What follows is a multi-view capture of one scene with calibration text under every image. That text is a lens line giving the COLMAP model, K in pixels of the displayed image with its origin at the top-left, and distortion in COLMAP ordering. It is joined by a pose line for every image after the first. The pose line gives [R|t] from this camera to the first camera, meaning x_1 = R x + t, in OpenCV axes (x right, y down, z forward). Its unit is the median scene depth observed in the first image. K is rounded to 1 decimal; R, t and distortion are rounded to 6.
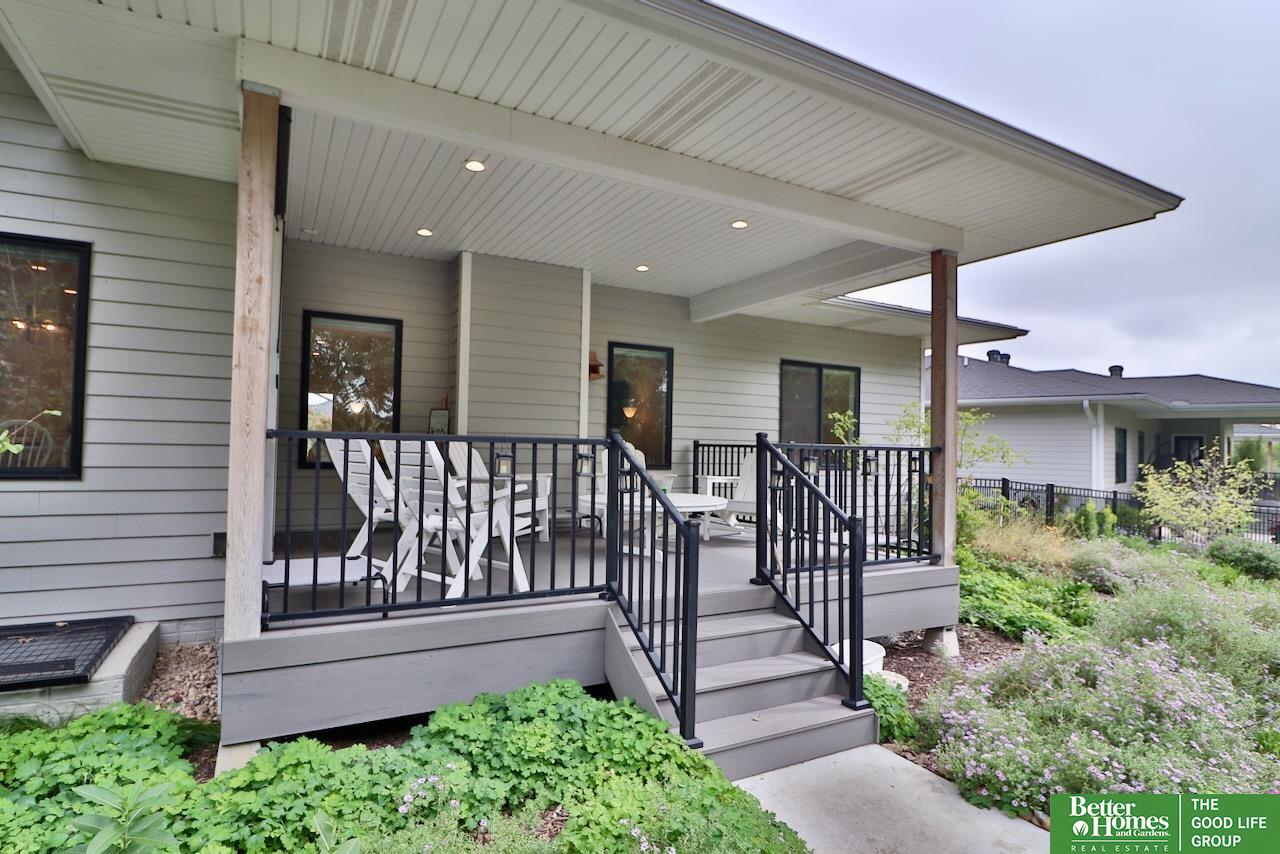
lens RADIAL K [[663.9, 0, 634.6], [0, 663.9, 429.7], [0, 0, 1]] dist [-0.002888, -0.008389]
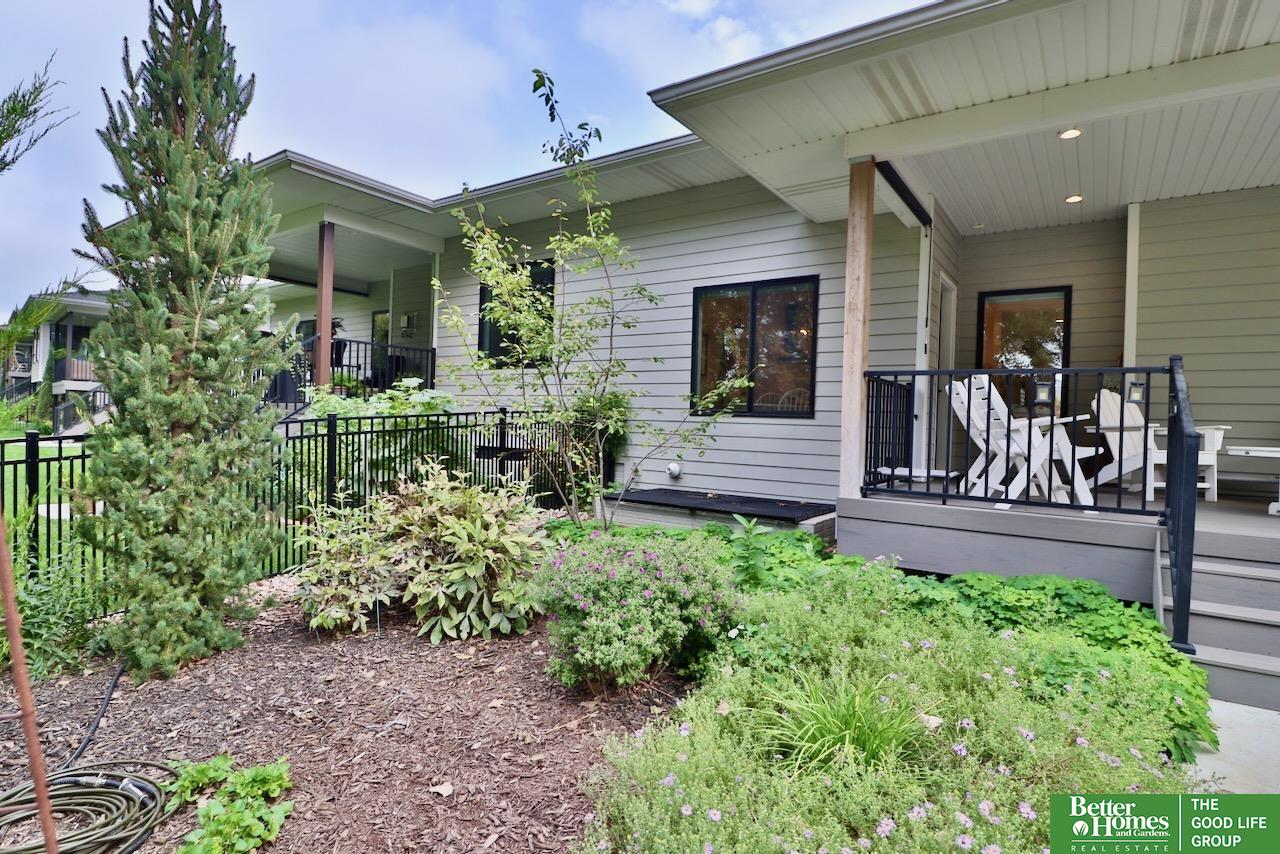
lens RADIAL K [[663.9, 0, 634.6], [0, 663.9, 429.7], [0, 0, 1]] dist [-0.002888, -0.008389]
pose [[0.450833, 0.003444, -0.892601, 0.457270], [0.000288, 0.999992, 0.004003, 0.098969], [0.892608, -0.002062, 0.450829, -0.159033]]
